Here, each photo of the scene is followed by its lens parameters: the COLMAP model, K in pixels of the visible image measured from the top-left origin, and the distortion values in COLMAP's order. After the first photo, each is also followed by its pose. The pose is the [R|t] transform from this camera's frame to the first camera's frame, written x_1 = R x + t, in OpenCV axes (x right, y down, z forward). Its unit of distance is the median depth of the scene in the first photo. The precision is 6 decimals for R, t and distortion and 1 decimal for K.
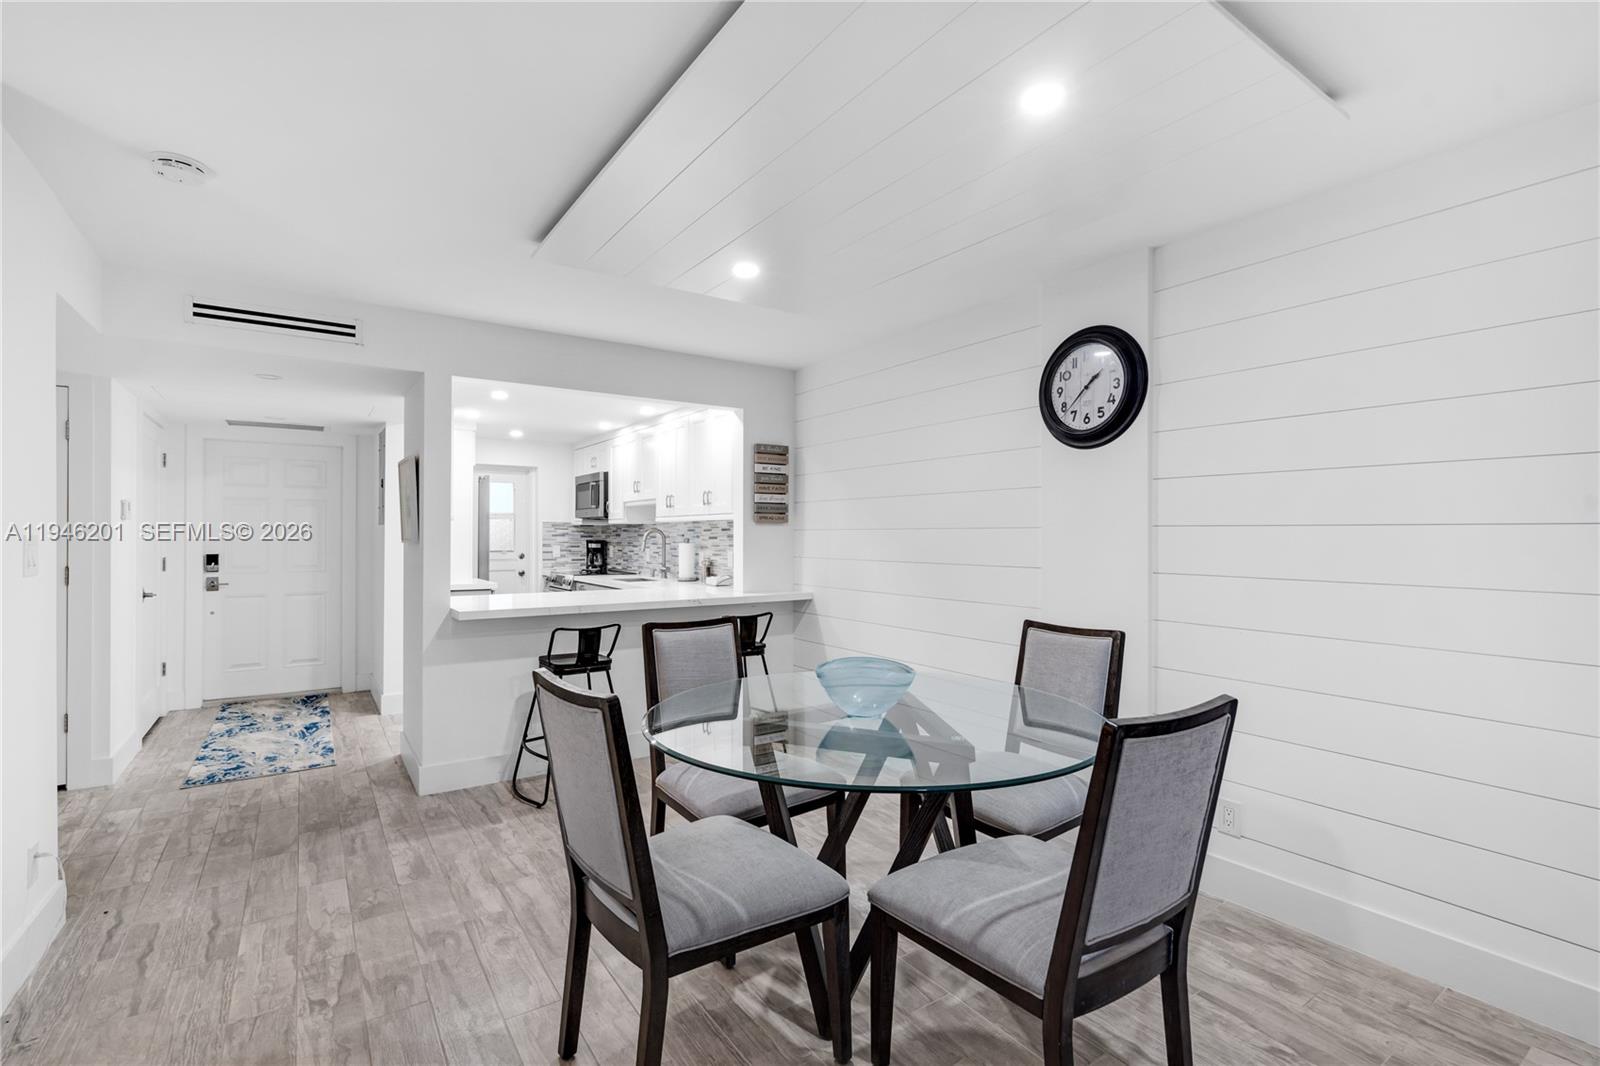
lens RADIAL K [[732.2, 0, 800.0], [0, 732.2, 533.0], [0, 0, 1]] dist [0.000432, 0.000273]
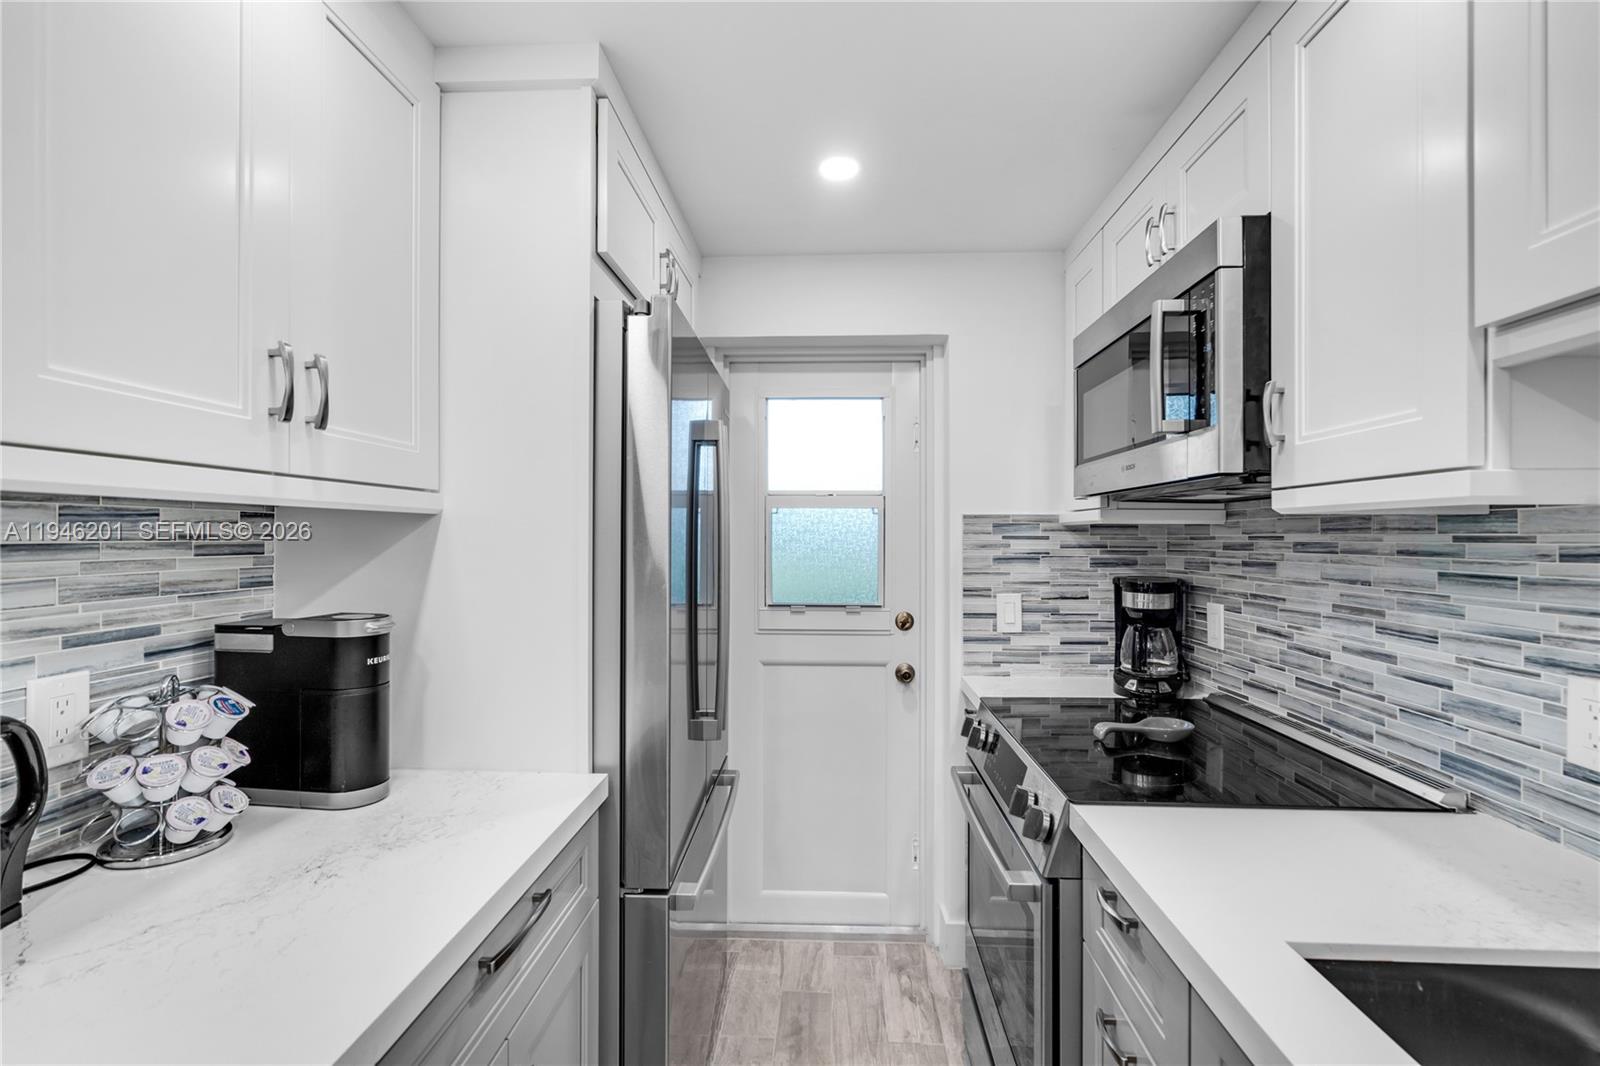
lens RADIAL K [[732.2, 0, 800.0], [0, 732.2, 533.0], [0, 0, 1]] dist [0.000432, 0.000273]
pose [[0.796896, -0.002510, -0.604112, -0.302011], [-0.000733, 0.999987, -0.005121, -0.008173], [0.604116, 0.004523, 0.796883, 0.974857]]
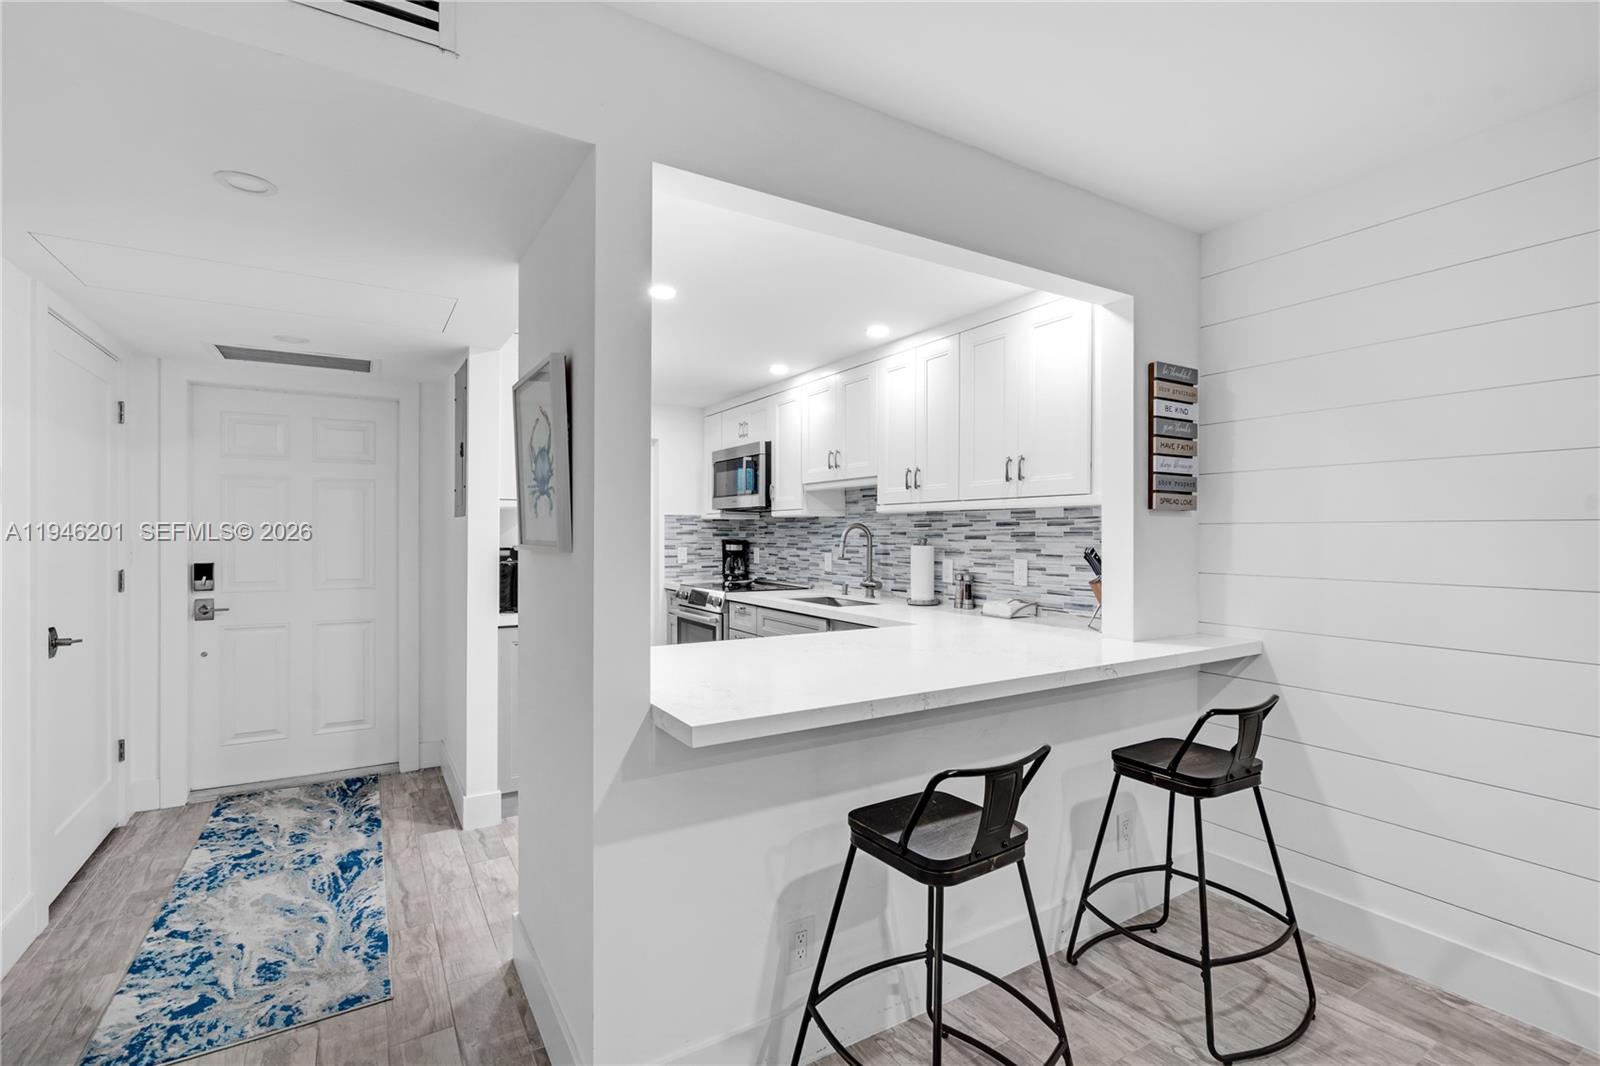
lens RADIAL K [[732.2, 0, 800.0], [0, 732.2, 533.0], [0, 0, 1]] dist [0.000432, 0.000273]
pose [[0.998622, -0.000627, -0.052475, -0.243801], [0.000810, 0.999994, 0.003463, 0.000532], [0.052472, -0.003501, 0.998616, 0.382201]]
